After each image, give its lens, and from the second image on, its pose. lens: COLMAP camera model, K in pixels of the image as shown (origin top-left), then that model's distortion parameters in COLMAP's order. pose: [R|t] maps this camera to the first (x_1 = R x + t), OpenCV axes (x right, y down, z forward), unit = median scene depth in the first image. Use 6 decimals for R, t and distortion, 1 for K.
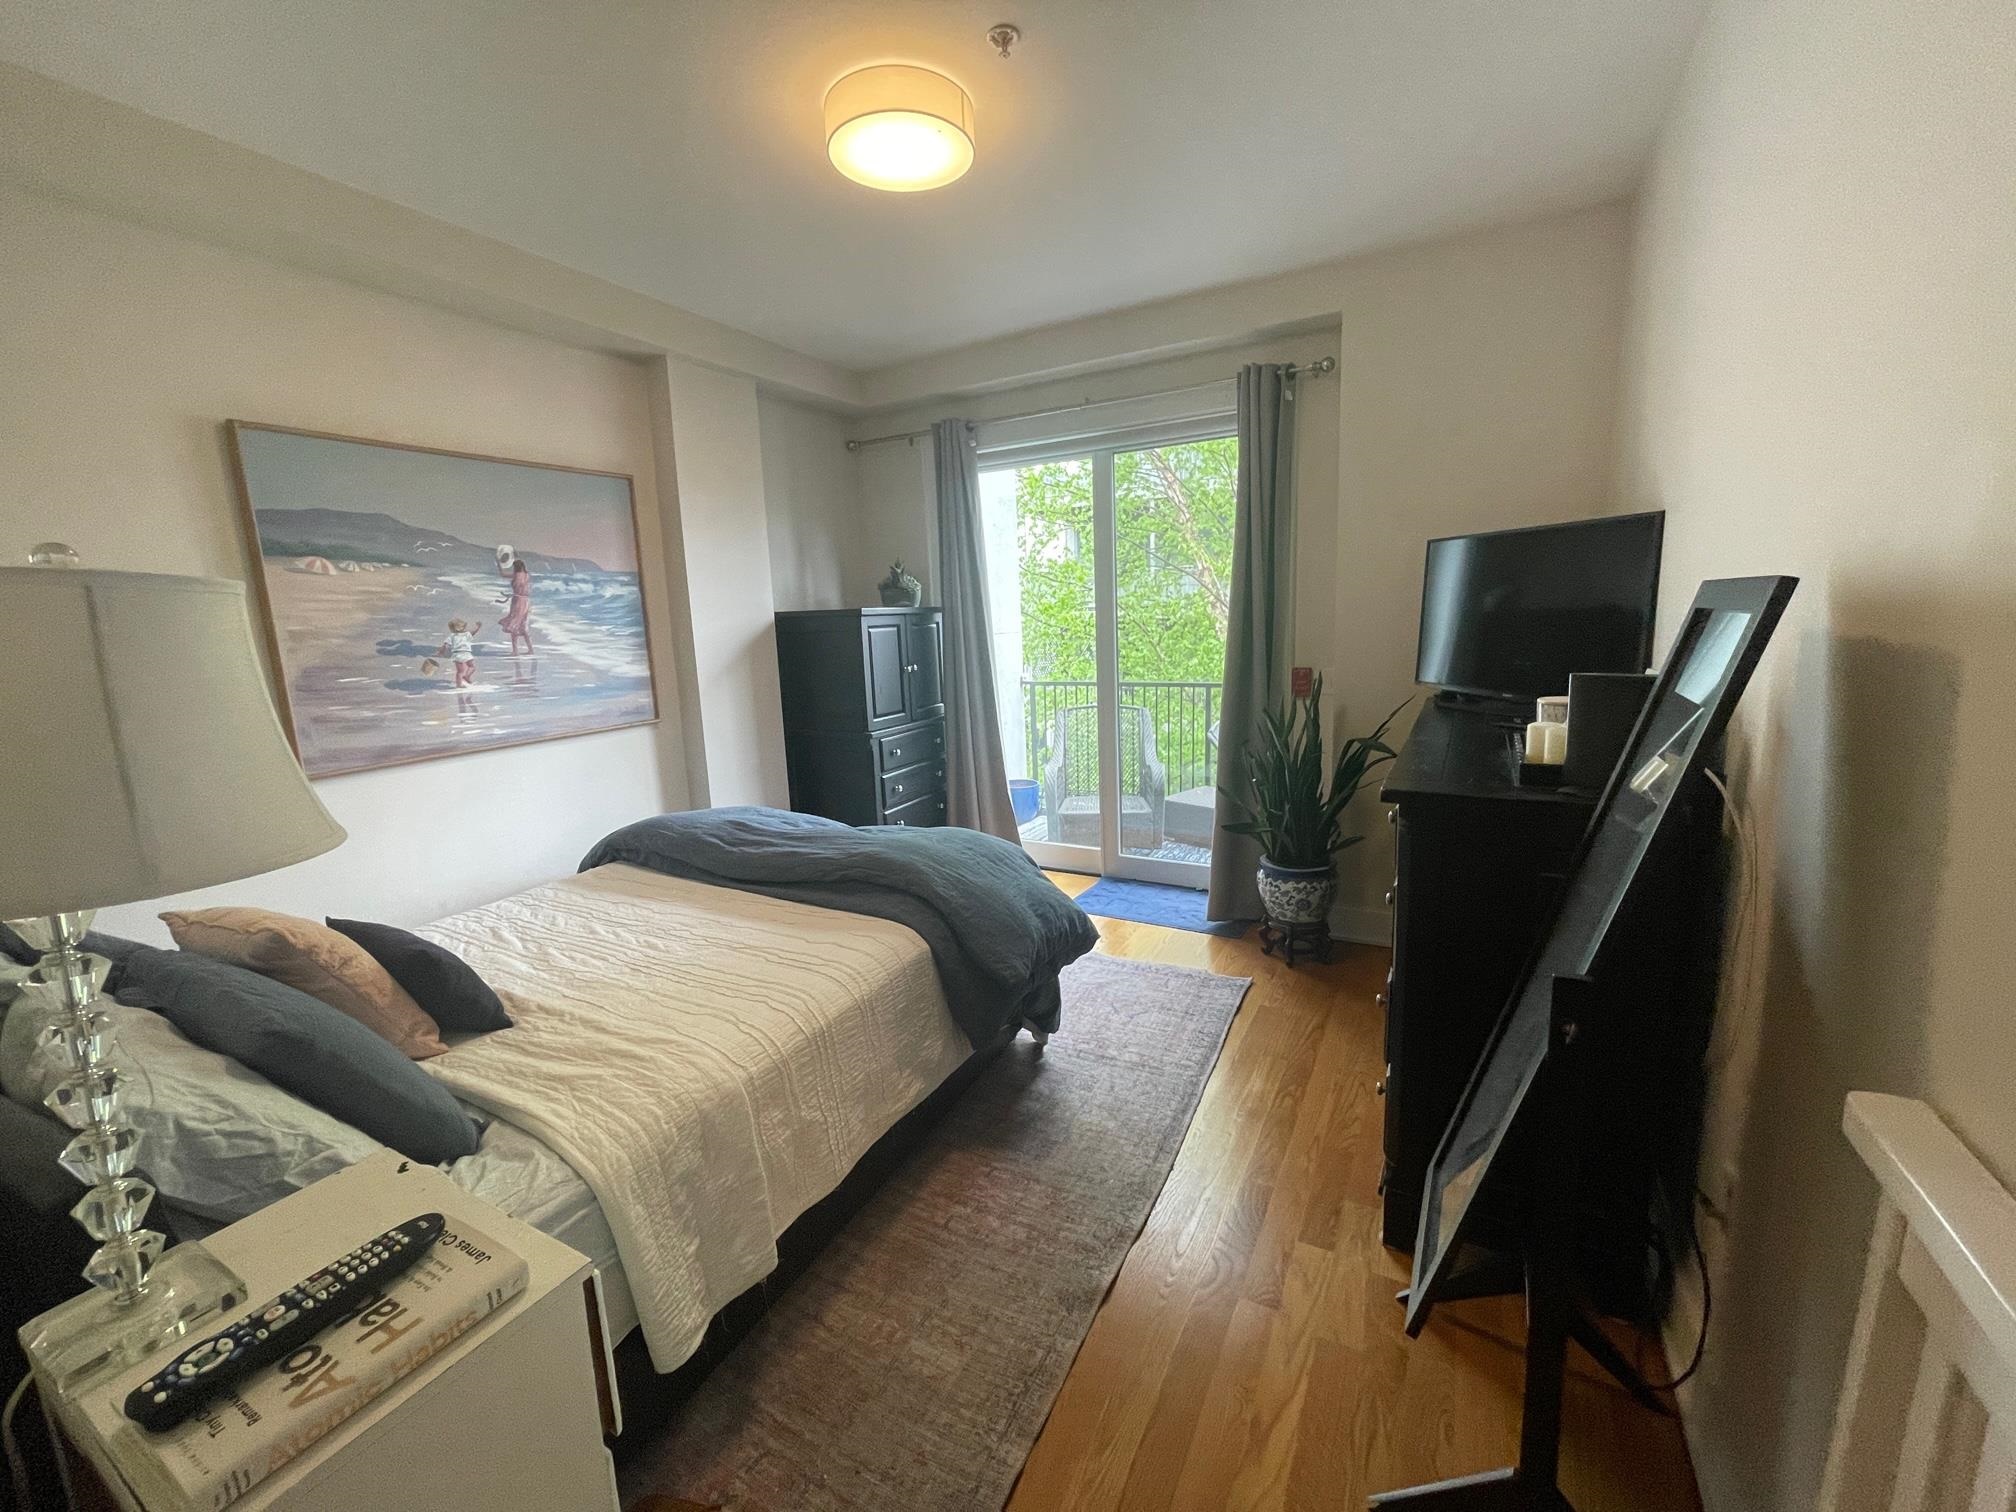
lens RADIAL K [[814.0, 0, 1008.3], [0, 814.0, 757.1], [0, 0, 1]] dist [-0.007969, 0.000810]
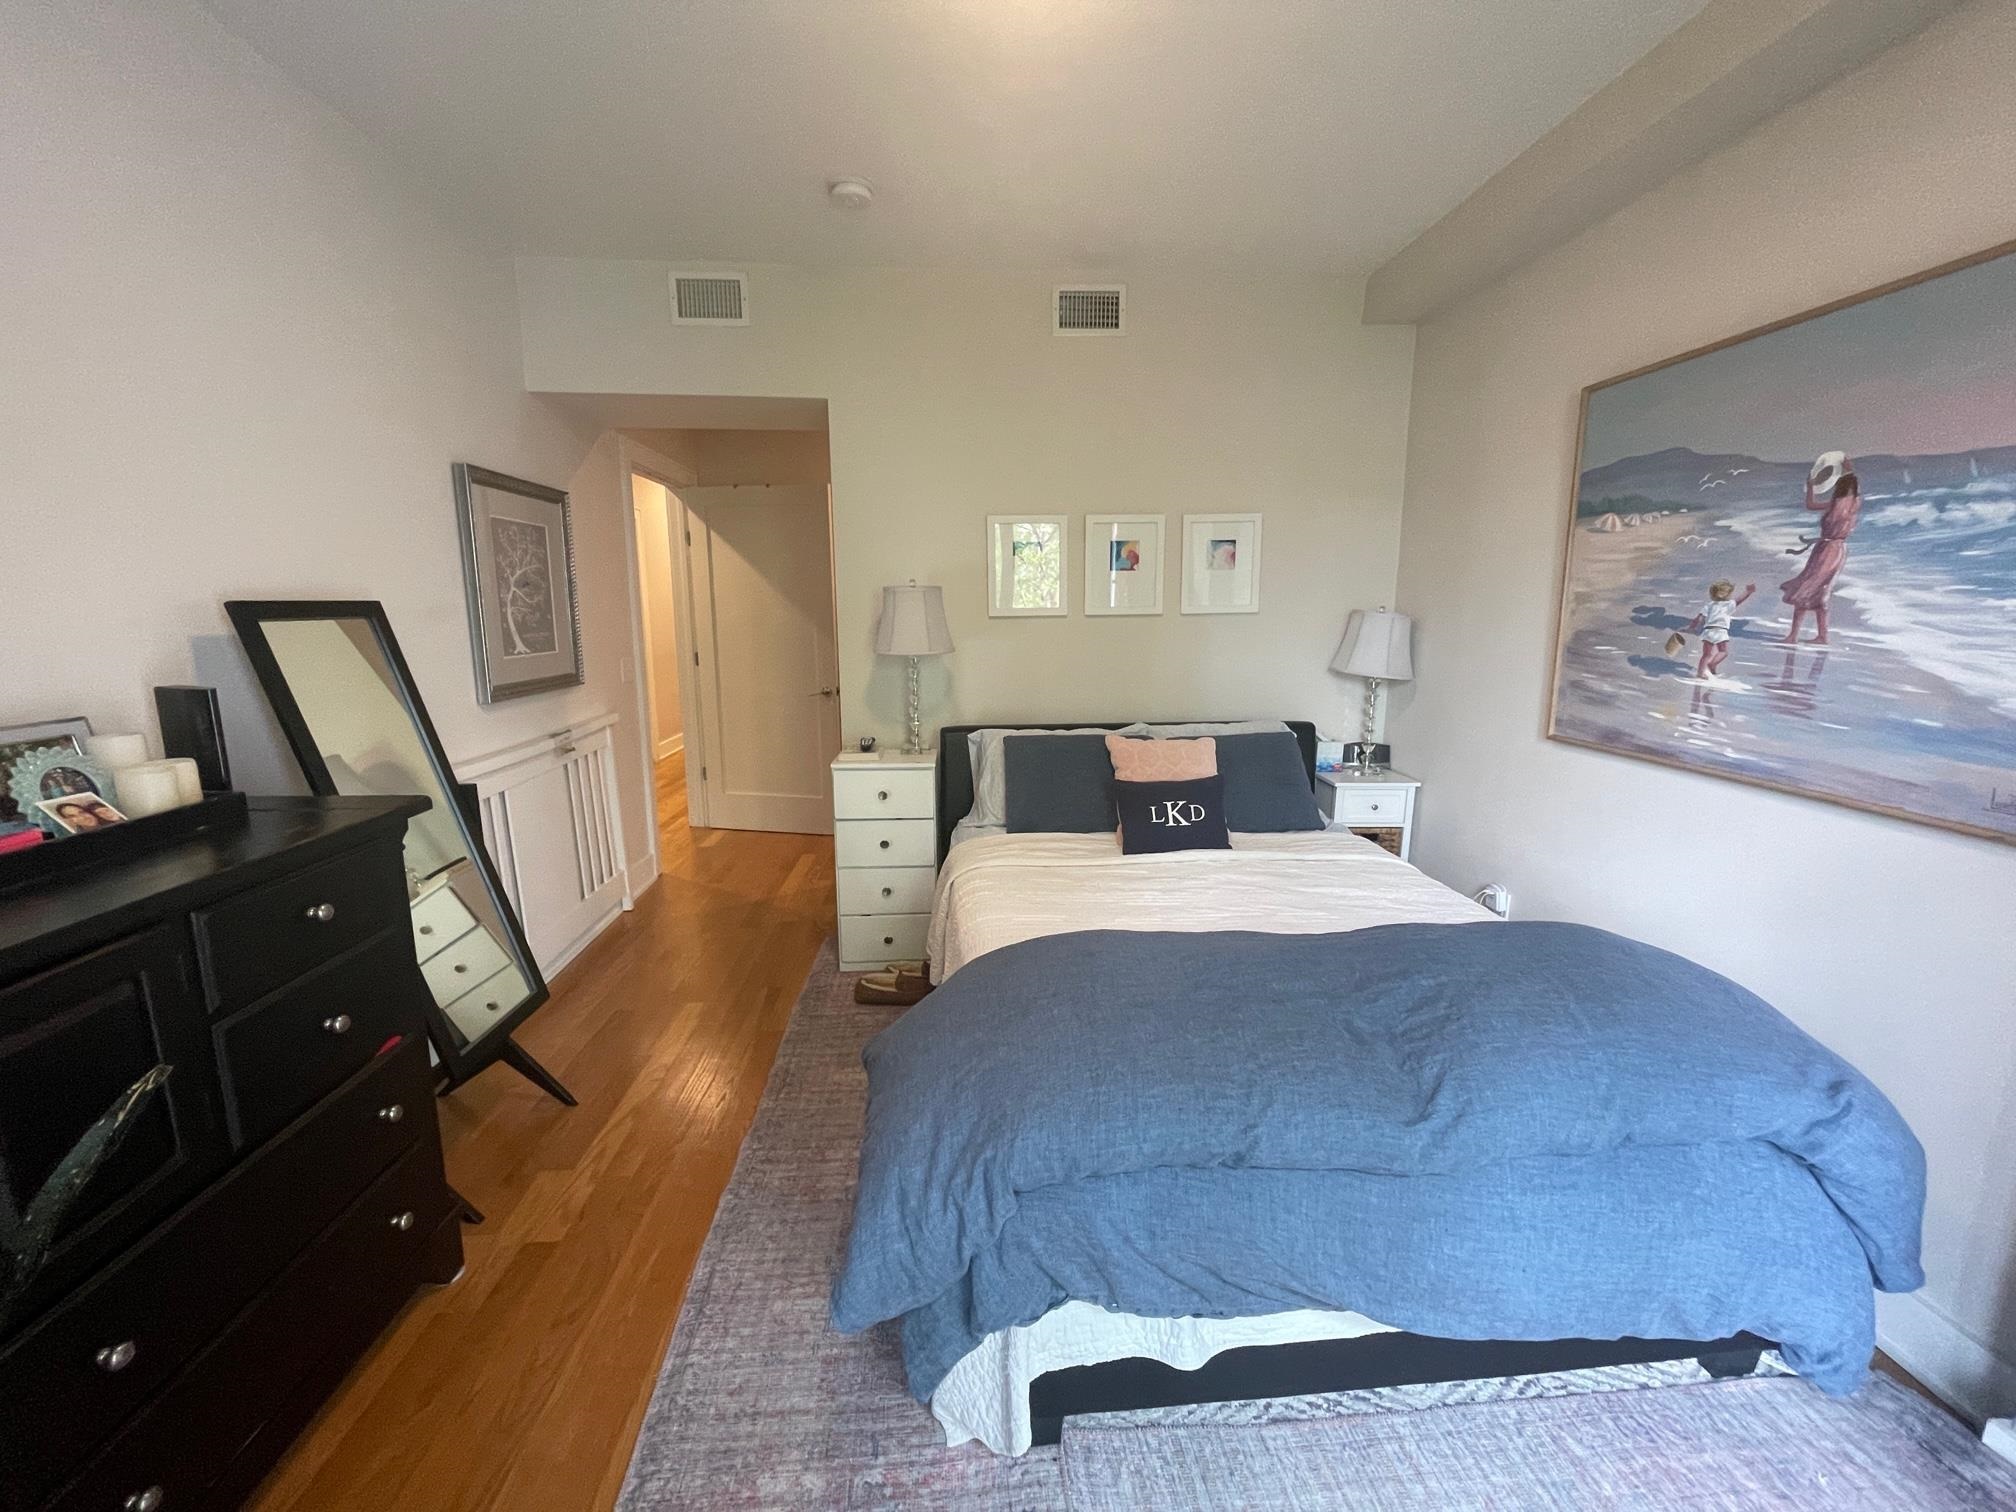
lens RADIAL K [[814.0, 0, 1011.8], [0, 814.0, 747.7], [0, 0, 1]] dist [-0.007969, 0.000810]
pose [[-0.851427, 0.132511, -0.507457, 0.202918], [-0.056522, 0.938738, 0.339964, -0.231830], [0.521418, 0.318137, -0.791778, 1.247928]]
